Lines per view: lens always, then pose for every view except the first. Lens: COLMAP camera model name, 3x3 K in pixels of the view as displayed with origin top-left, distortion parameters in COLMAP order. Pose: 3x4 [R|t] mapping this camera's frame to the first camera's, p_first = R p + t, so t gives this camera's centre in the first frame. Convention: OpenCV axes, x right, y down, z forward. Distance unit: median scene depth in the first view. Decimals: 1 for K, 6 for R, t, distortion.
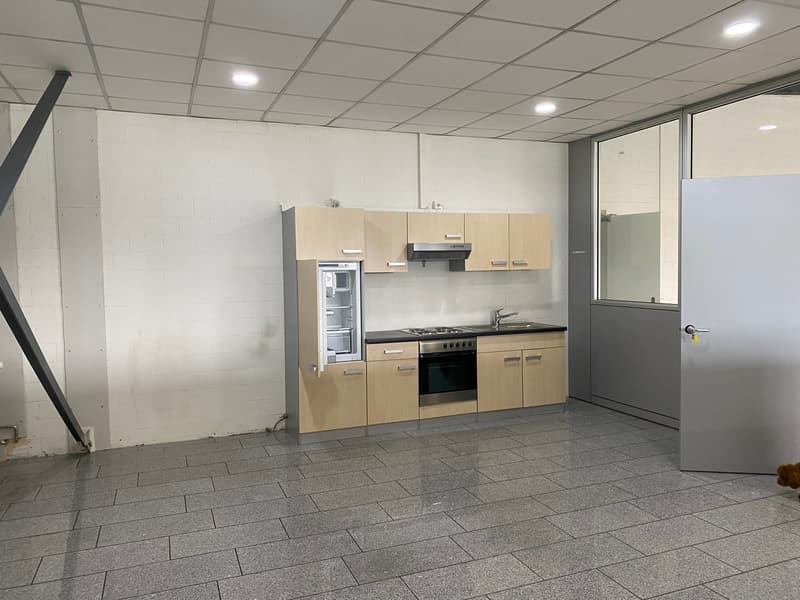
lens RADIAL K [[621.4, 0, 402.1], [0, 621.4, 301.0], [0, 0, 1]] dist [0.052065, -0.050985]
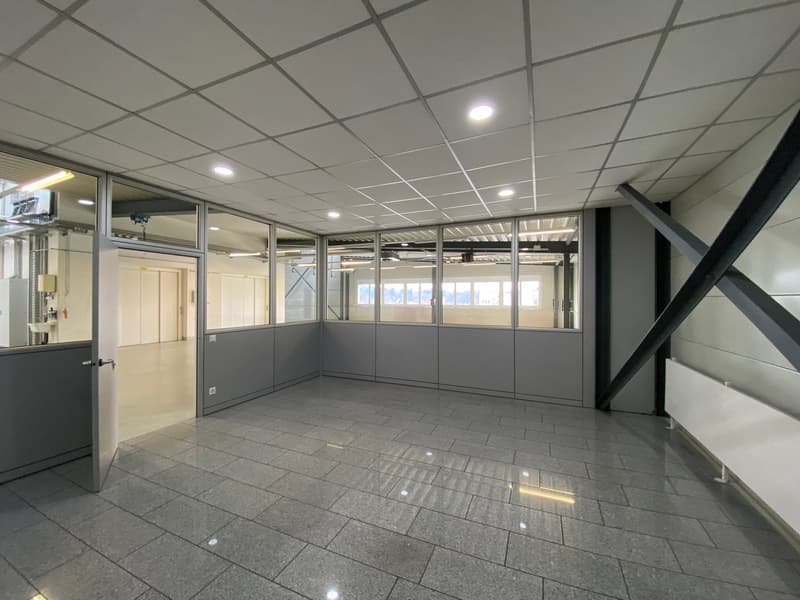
lens RADIAL K [[326.3, 0, 398.0], [0, 326.3, 297.3], [0, 0, 1]] dist [-0.001617, -0.004993]
pose [[-0.702745, 0.017872, 0.711217, -0.360972], [0.048553, 0.998558, 0.022881, -0.063313], [-0.709783, 0.050612, -0.702600, 1.070065]]
